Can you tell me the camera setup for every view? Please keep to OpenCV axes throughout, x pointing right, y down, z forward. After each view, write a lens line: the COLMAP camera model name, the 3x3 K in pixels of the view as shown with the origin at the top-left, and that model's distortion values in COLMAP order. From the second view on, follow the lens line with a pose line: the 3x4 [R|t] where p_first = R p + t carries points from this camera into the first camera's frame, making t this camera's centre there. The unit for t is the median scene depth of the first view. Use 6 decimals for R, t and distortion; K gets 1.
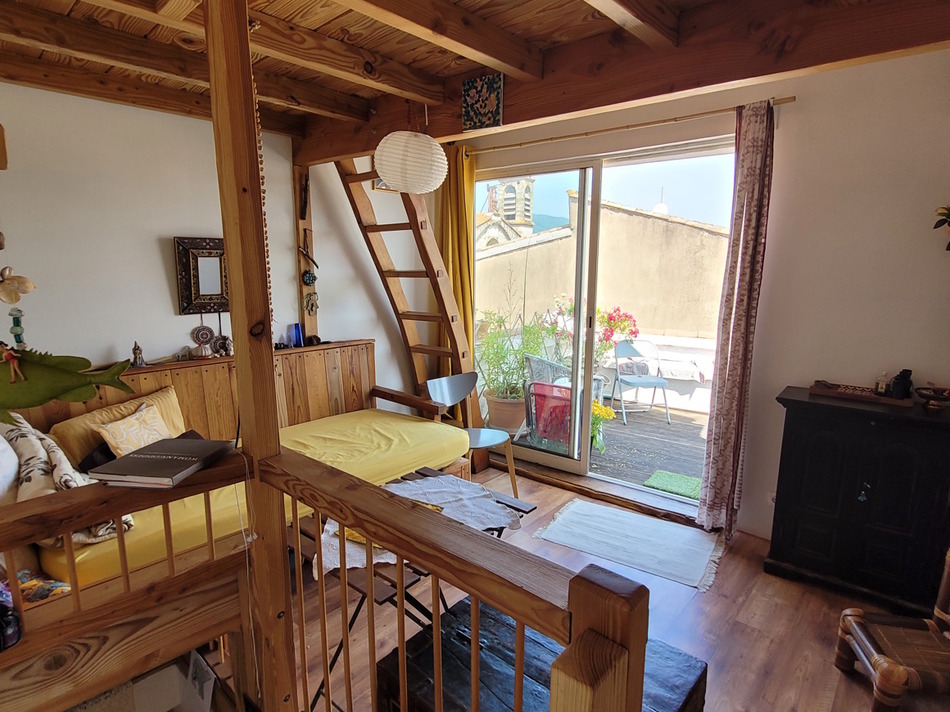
lens RADIAL K [[517.2, 0, 469.5], [0, 517.2, 357.8], [0, 0, 1]] dist [0.004897, -0.001687]
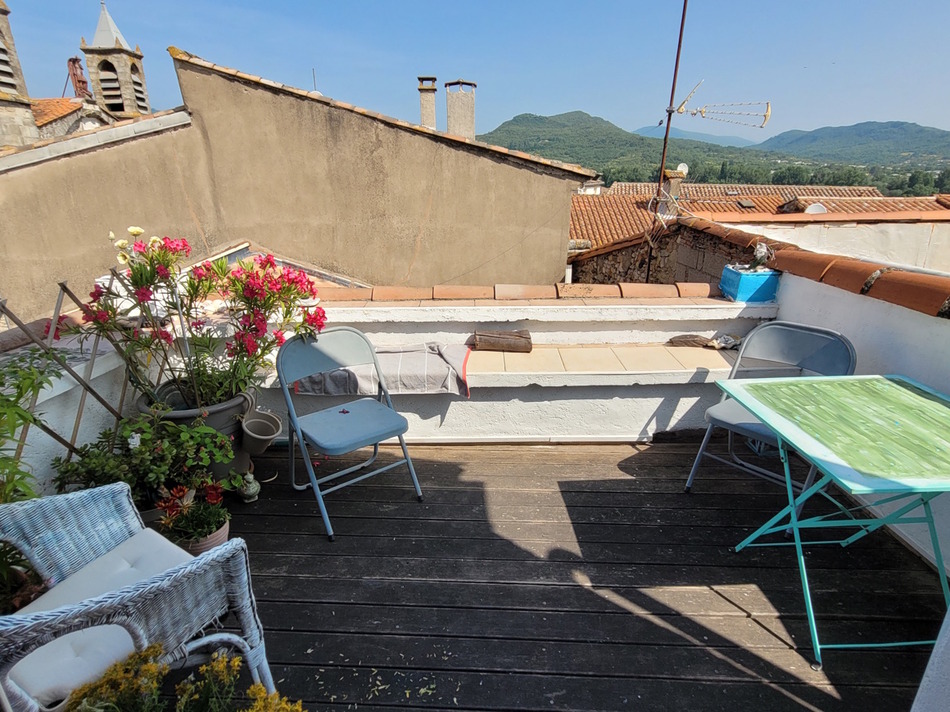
lens RADIAL K [[517.2, 0, 472.2], [0, 517.2, 359.3], [0, 0, 1]] dist [0.004897, -0.001687]
pose [[0.818809, -0.204862, 0.536269, 0.081319], [0.114269, 0.973627, 0.197466, -0.036475], [-0.562579, -0.100408, 0.820624, 0.247098]]
